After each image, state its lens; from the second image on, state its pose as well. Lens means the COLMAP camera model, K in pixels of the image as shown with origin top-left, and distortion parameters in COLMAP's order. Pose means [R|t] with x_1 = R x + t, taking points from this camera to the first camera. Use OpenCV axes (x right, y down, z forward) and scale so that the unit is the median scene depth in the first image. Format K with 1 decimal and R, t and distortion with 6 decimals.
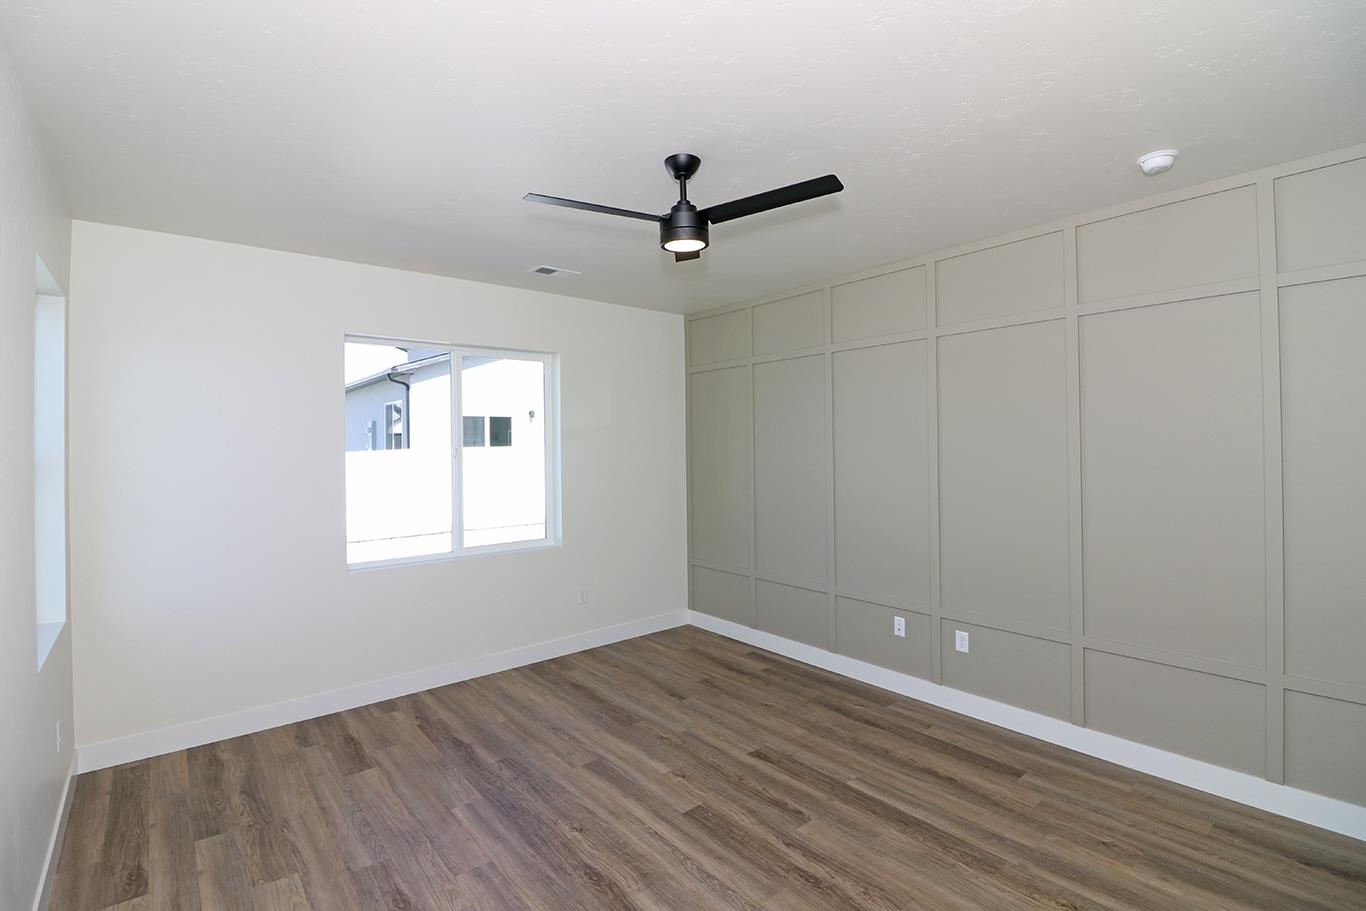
lens RADIAL K [[639.2, 0, 674.9], [0, 639.2, 438.8], [0, 0, 1]] dist [-0.000711, -0.012707]
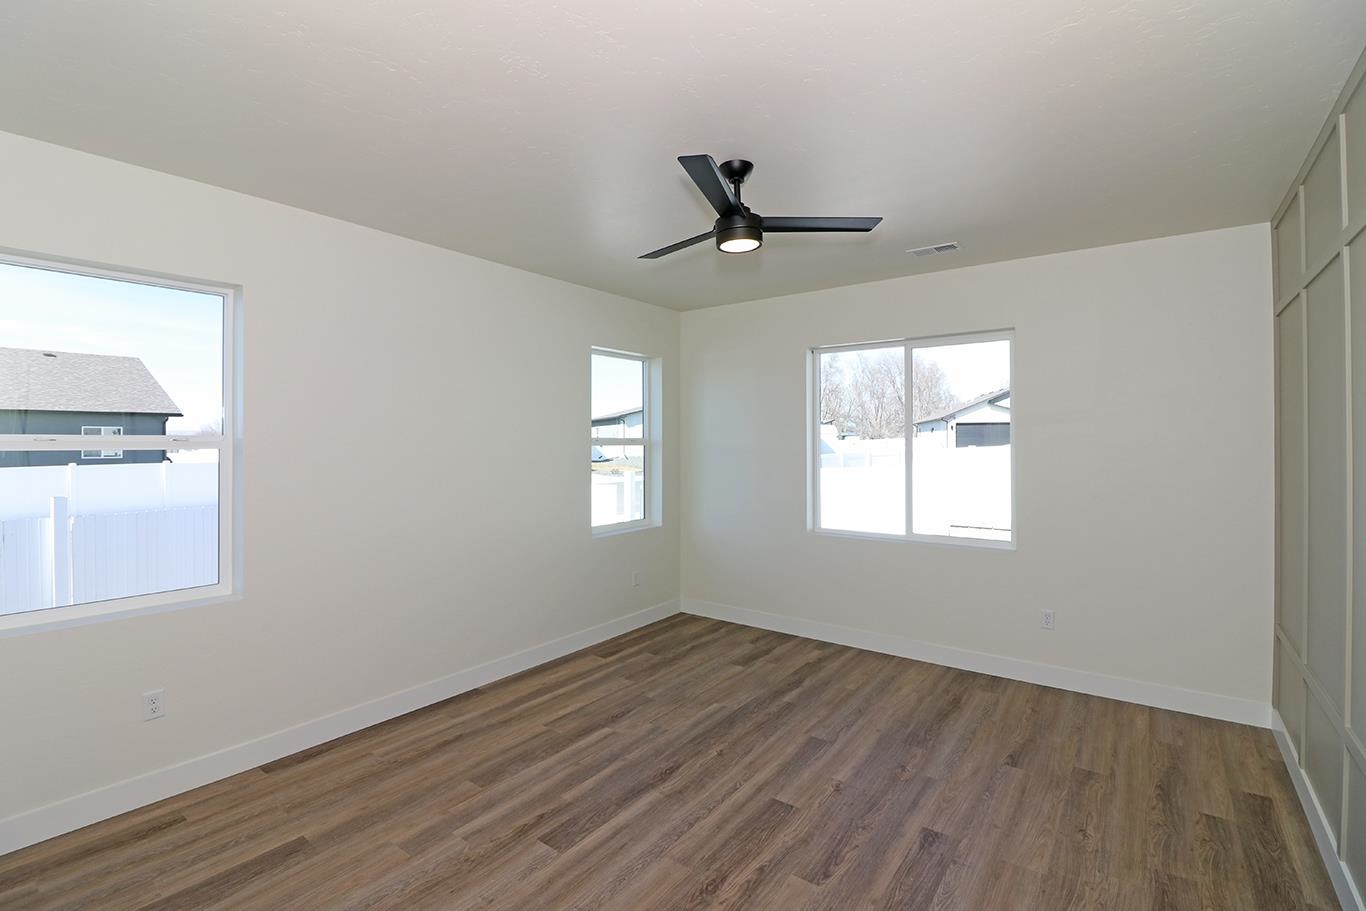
lens RADIAL K [[639.2, 0, 674.9], [0, 639.2, 438.8], [0, 0, 1]] dist [-0.000711, -0.012707]
pose [[0.214341, 0.010583, -0.976702, 0.798991], [0.010021, 0.999865, 0.013033, -0.003689], [0.976707, -0.012581, 0.214206, 0.520913]]
